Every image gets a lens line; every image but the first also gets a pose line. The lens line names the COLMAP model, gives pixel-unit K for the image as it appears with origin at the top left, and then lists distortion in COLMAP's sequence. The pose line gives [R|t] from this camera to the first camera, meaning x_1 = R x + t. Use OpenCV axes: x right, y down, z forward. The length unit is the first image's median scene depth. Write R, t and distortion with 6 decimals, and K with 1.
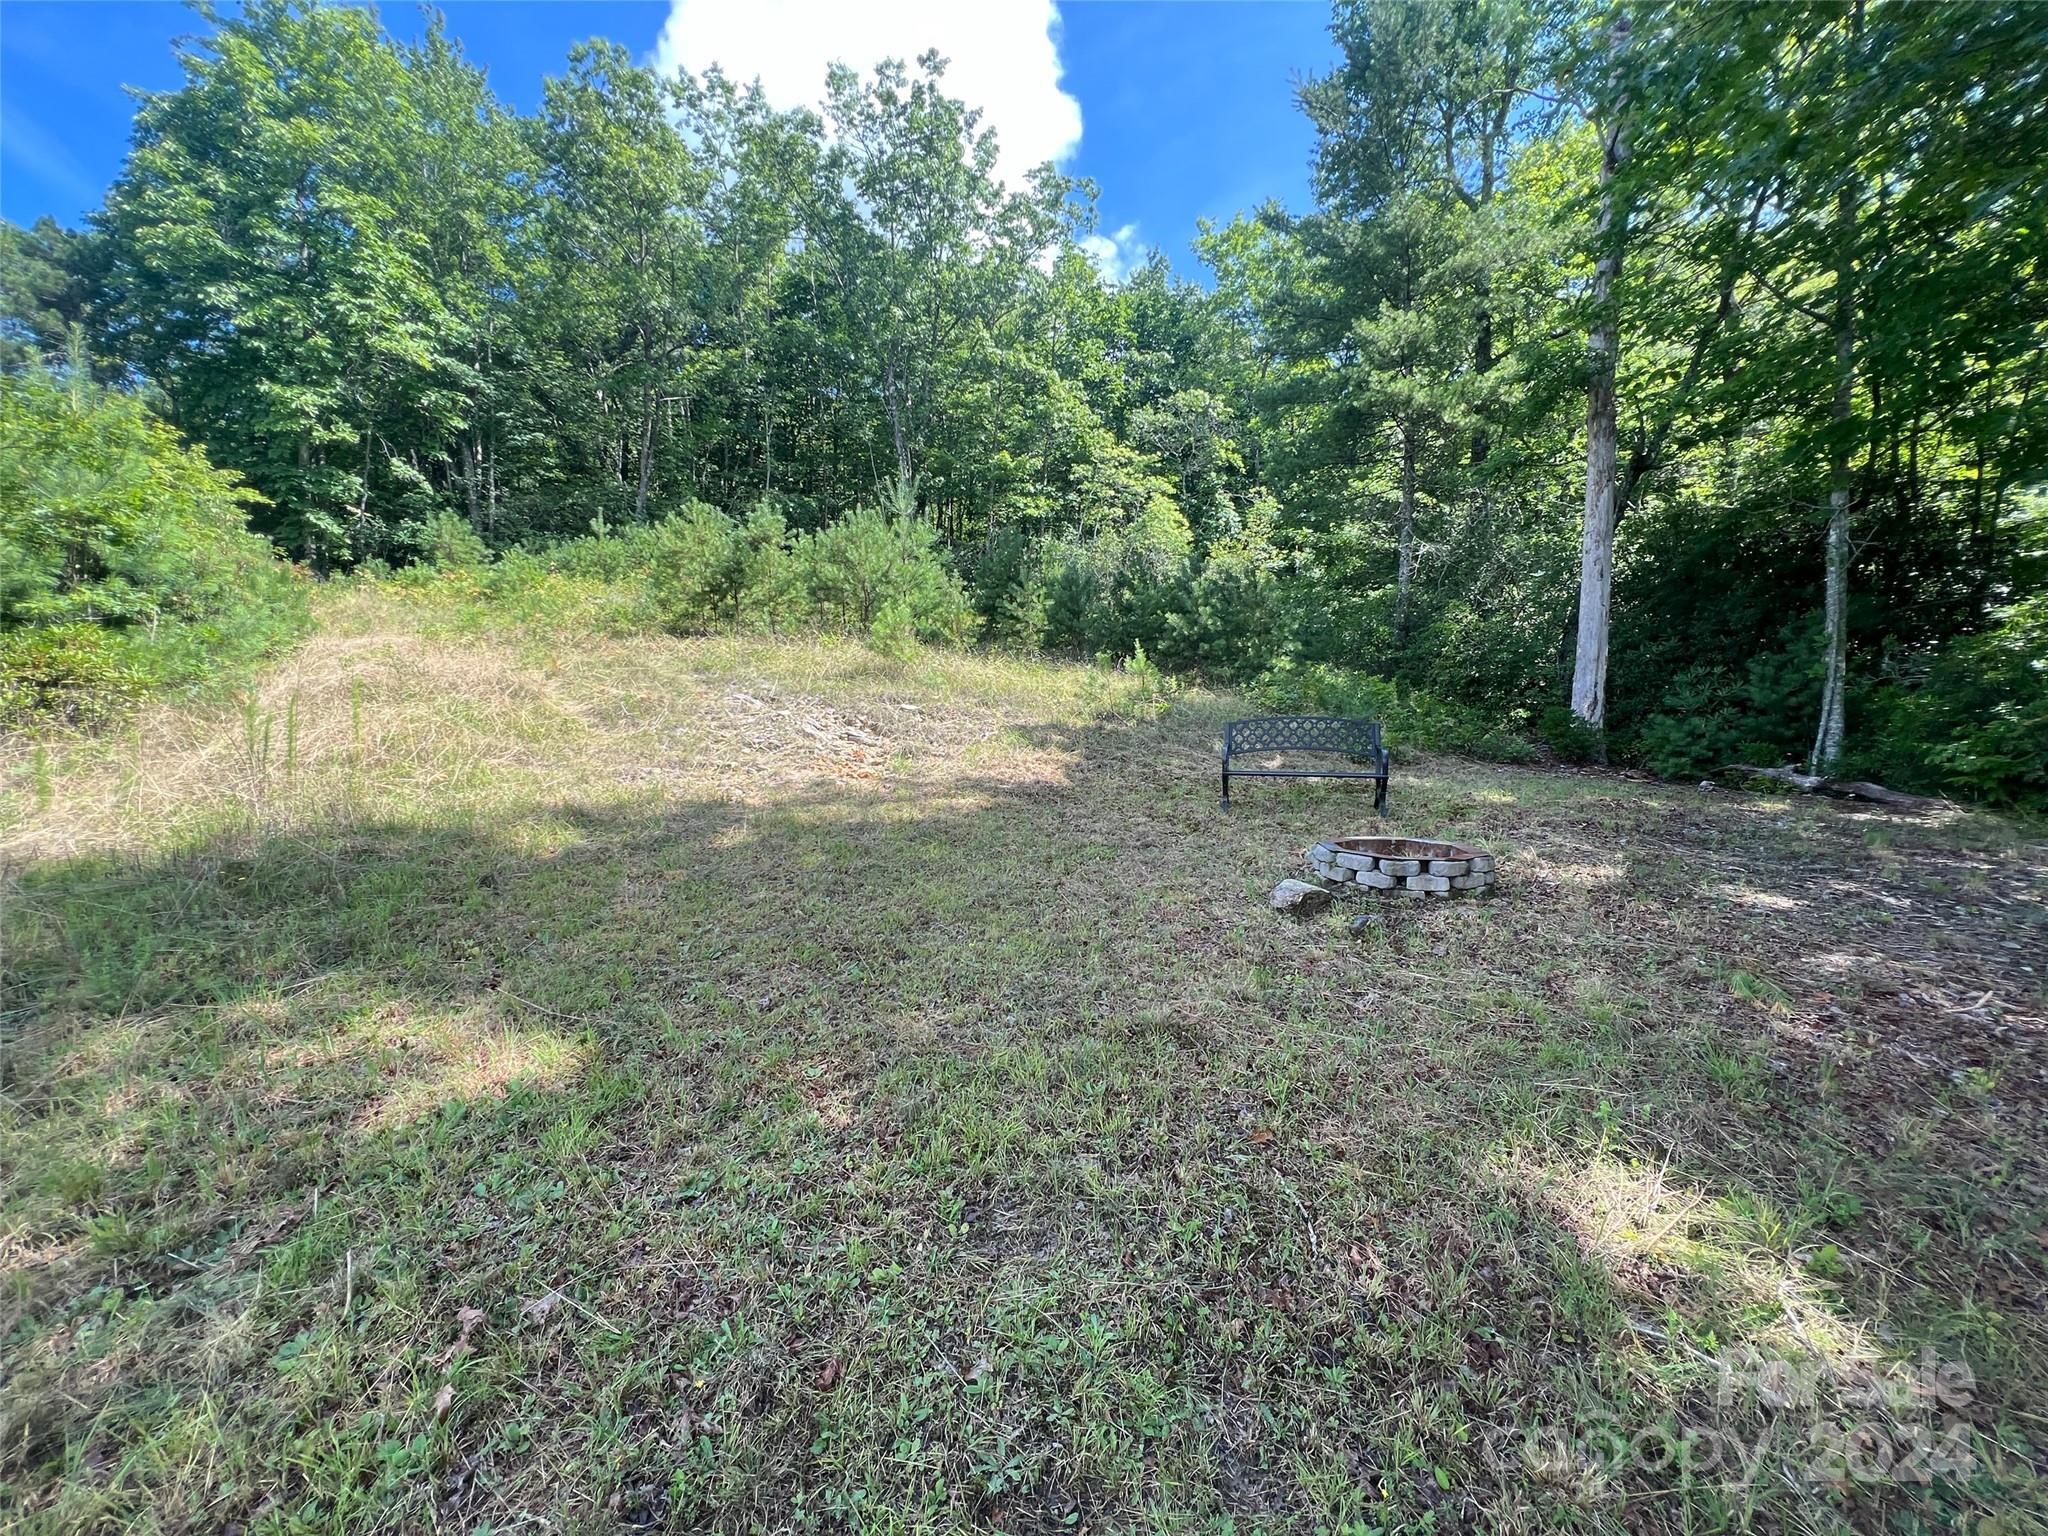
lens RADIAL K [[825.4, 0, 1024.0], [0, 825.4, 768.0], [0, 0, 1]] dist [-0.001770, -0.000153]
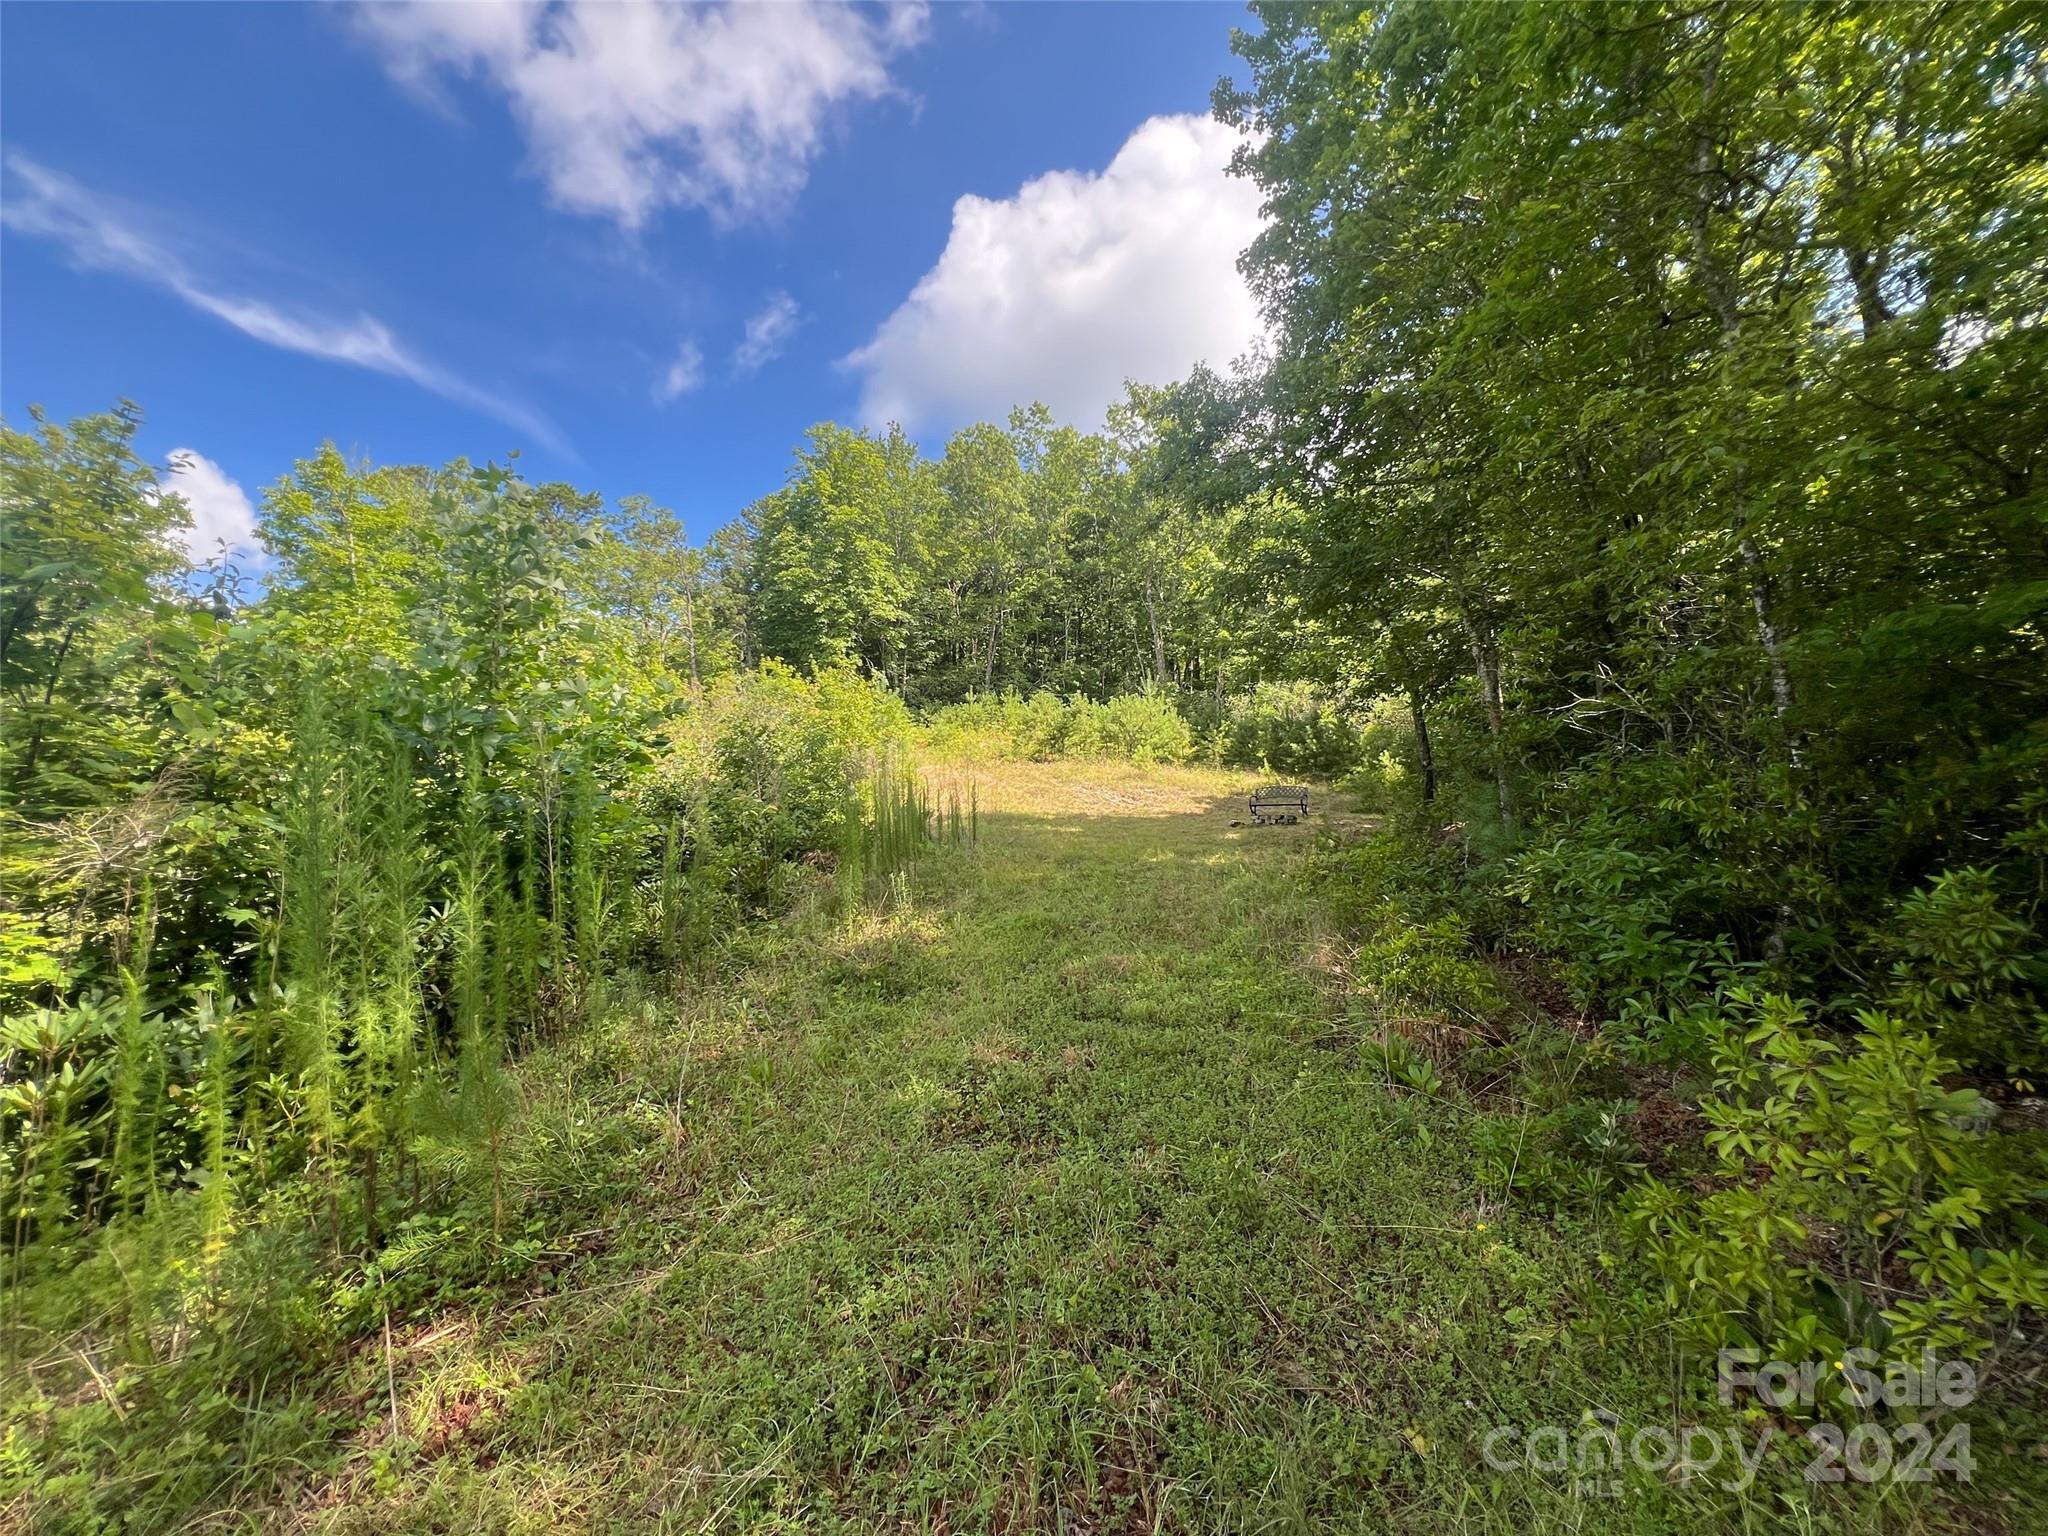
lens RADIAL K [[825.4, 0, 1024.0], [0, 825.4, 768.0], [0, 0, 1]] dist [-0.001770, -0.000153]
pose [[0.950267, -0.023508, -0.310548, 0.124883], [-0.020060, 0.990456, -0.136358, 0.093015], [0.310790, 0.135806, 0.940726, -0.648798]]
